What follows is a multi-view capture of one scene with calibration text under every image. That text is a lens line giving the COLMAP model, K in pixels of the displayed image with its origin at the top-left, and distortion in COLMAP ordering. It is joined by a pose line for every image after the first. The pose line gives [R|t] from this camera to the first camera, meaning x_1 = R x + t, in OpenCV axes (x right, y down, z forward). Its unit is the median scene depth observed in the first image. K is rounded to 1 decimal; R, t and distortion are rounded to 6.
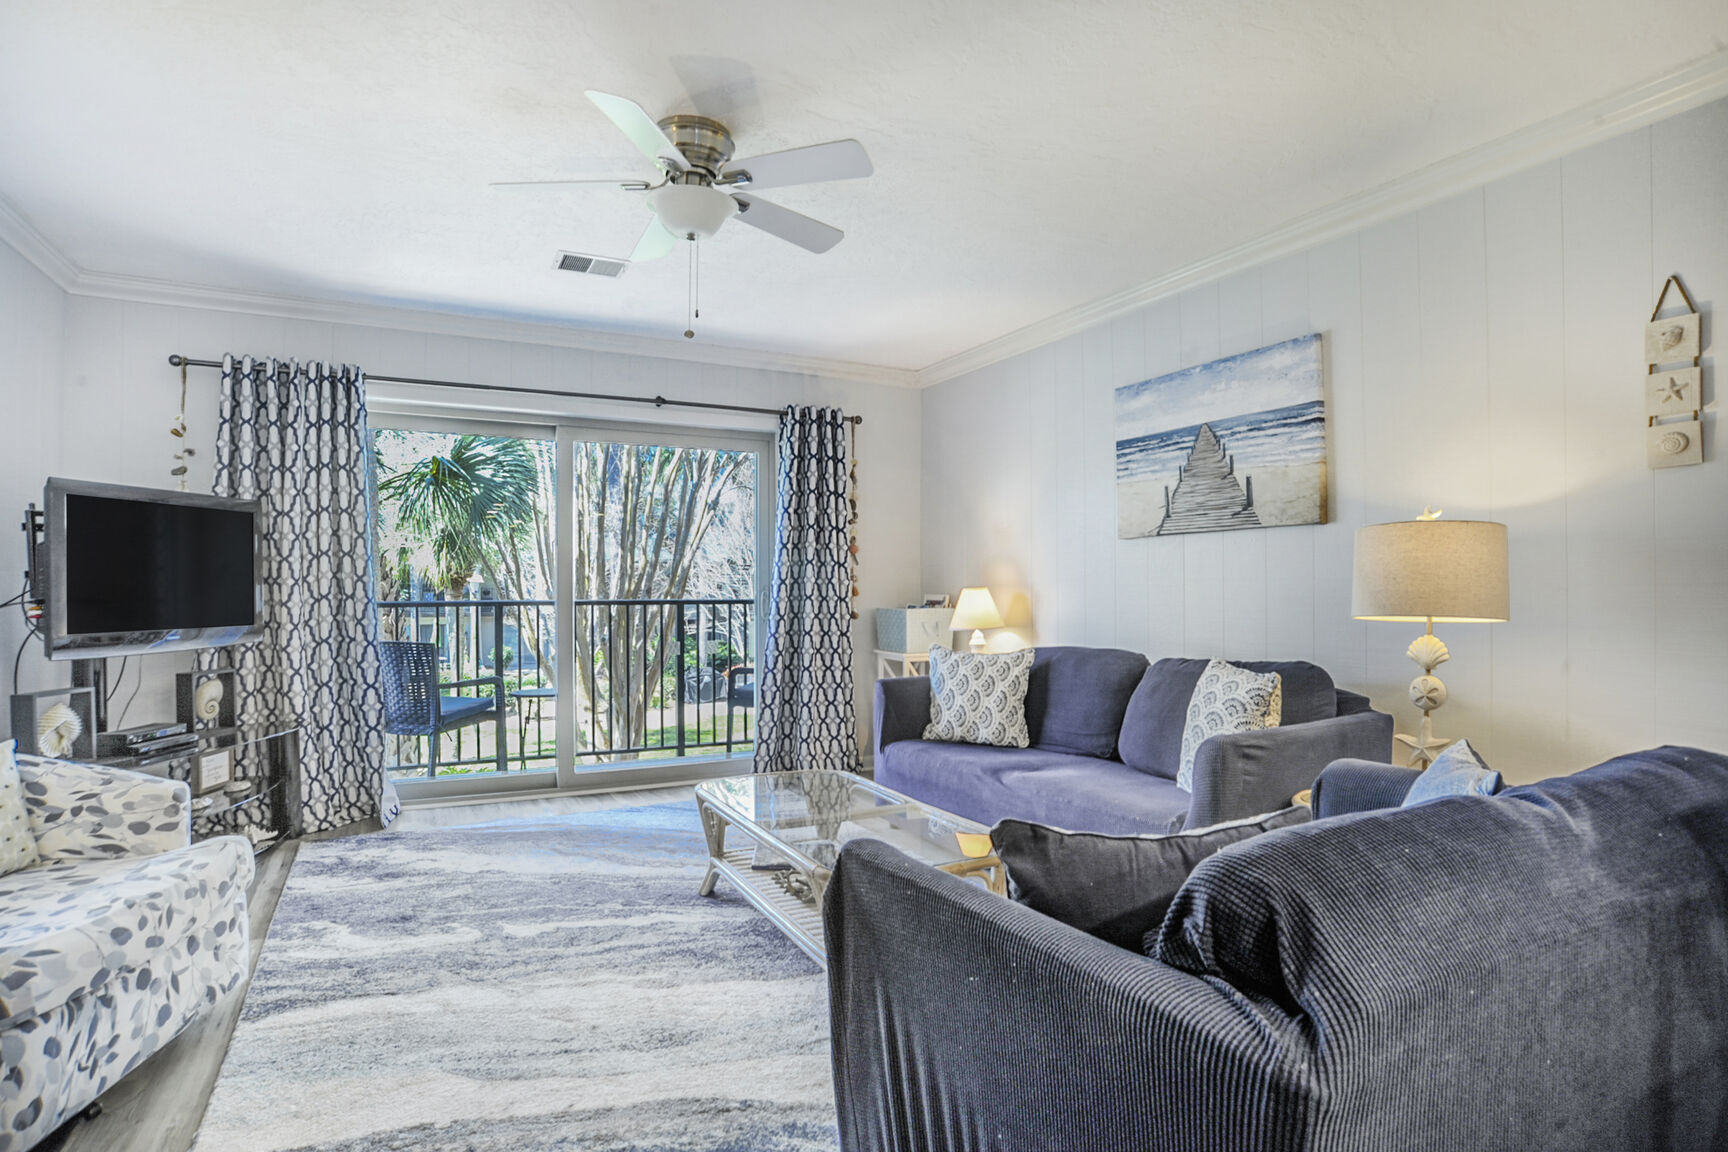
lens RADIAL K [[905.1, 0, 864.0], [0, 905.1, 576.0], [0, 0, 1]] dist [-0.116247, 0.066395]
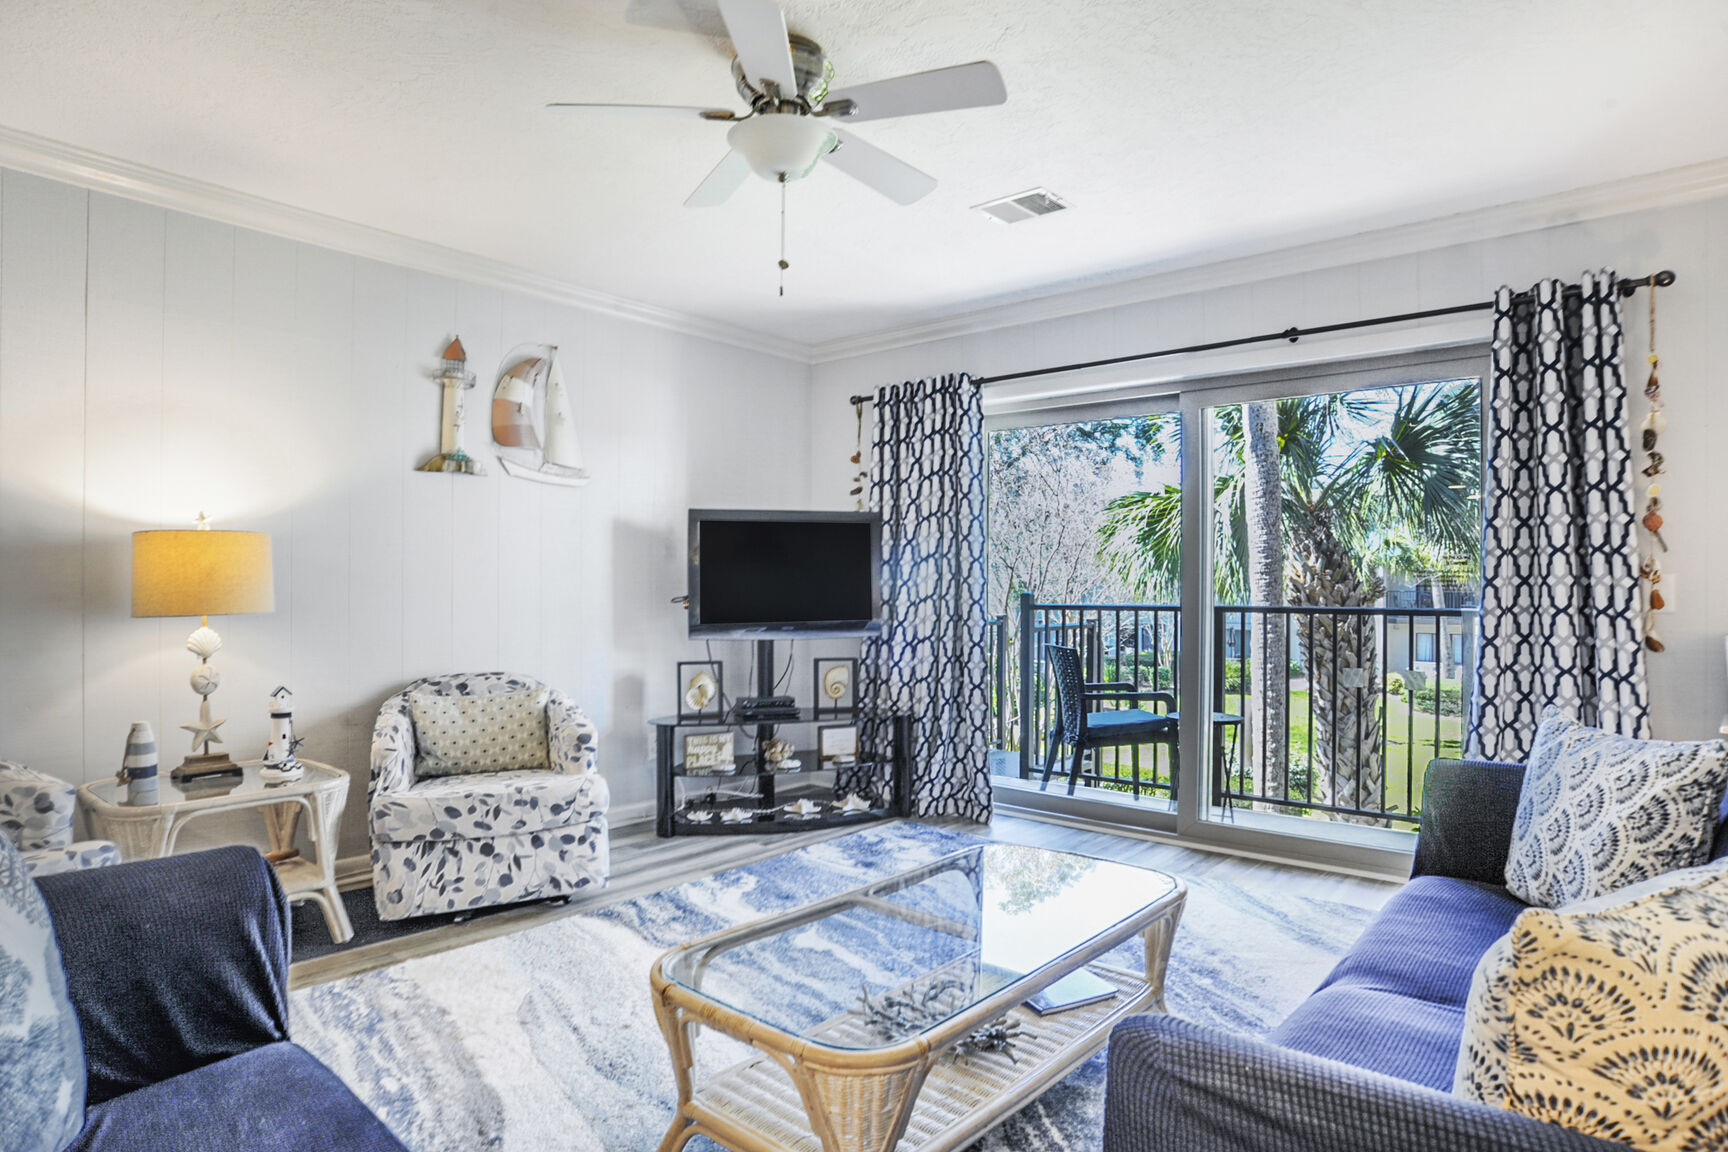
lens RADIAL K [[982.4, 0, 853.2], [0, 982.4, 578.3], [0, 0, 1]] dist [-0.105668, 0.077838]
pose [[0.371750, -0.006587, -0.928310, 0.493067], [0.004839, 0.999975, -0.005158, 0.006972], [0.928320, -0.002575, 0.371772, 0.509261]]
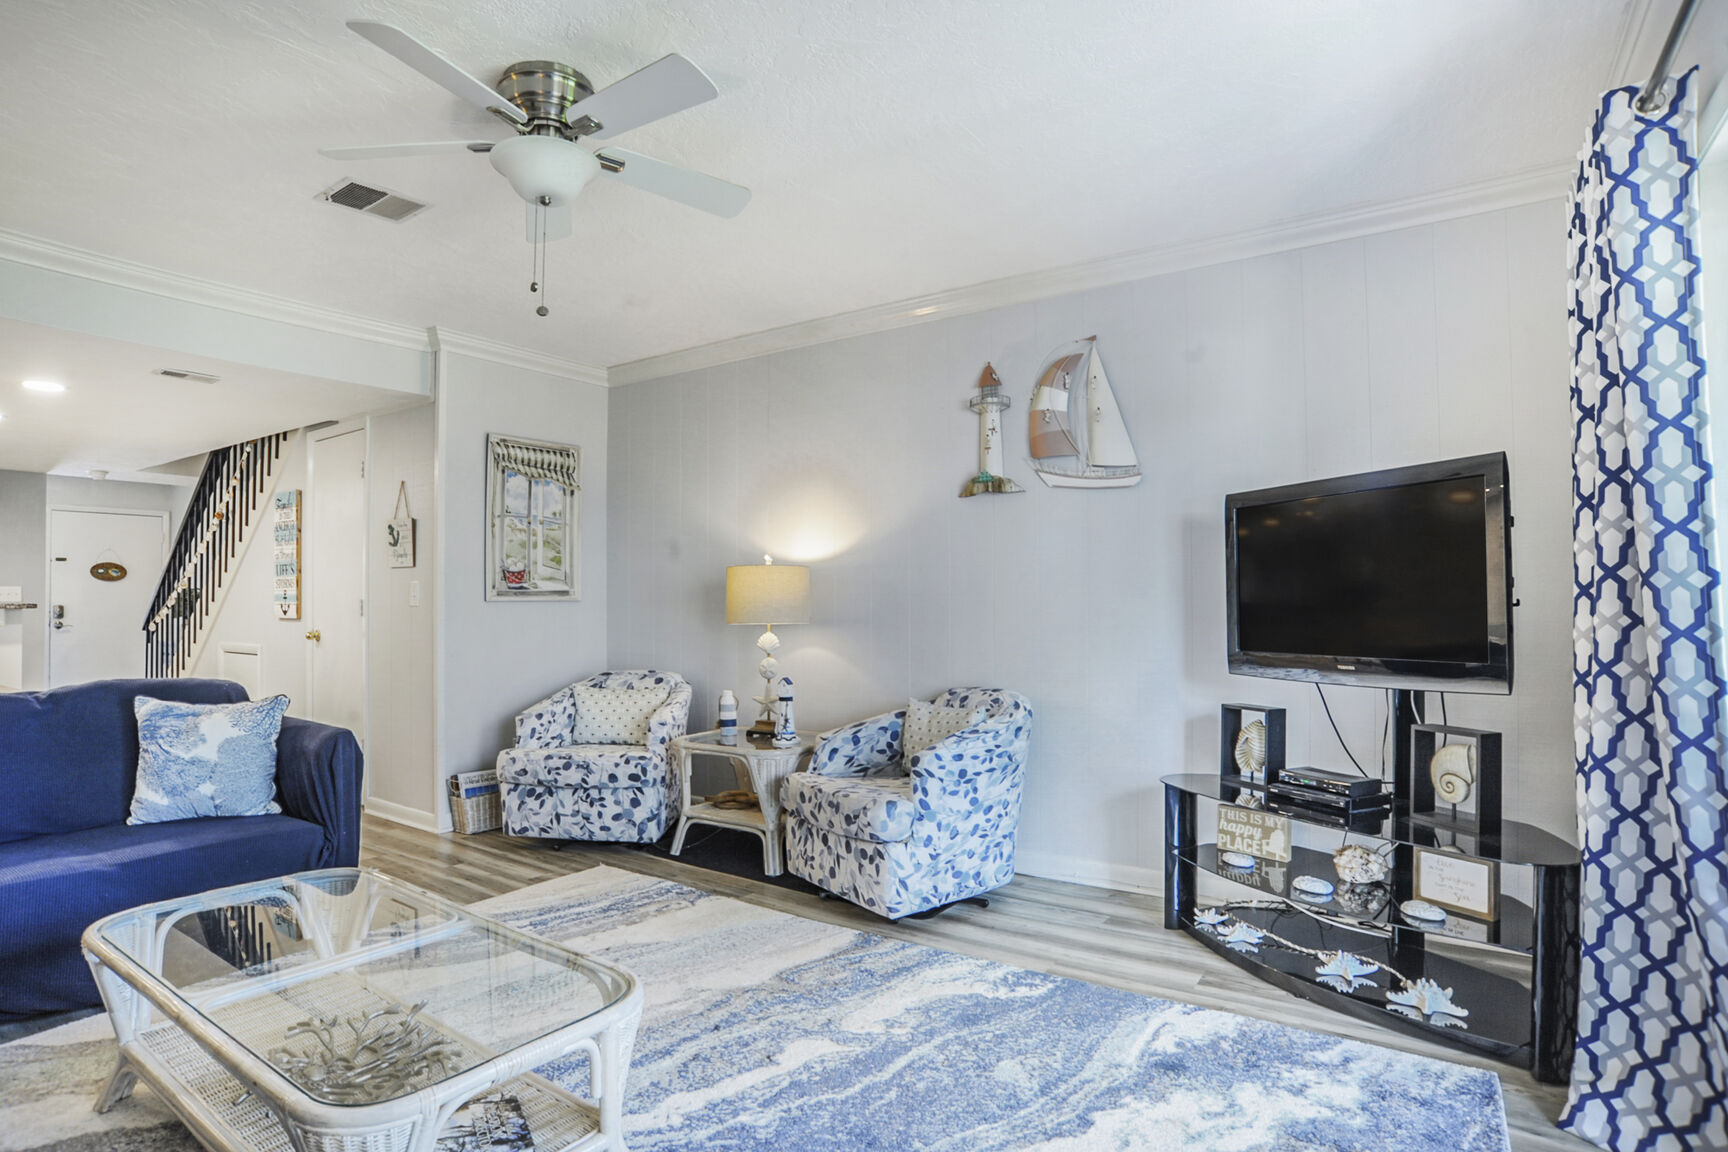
lens RADIAL K [[905.1, 0, 864.0], [0, 905.1, 576.0], [0, 0, 1]] dist [-0.116247, 0.066395]
pose [[-0.885871, -0.012242, -0.463770, -0.053716], [0.006356, 0.999238, -0.038519, 0.016312], [0.463888, -0.037071, -0.885118, 1.351266]]
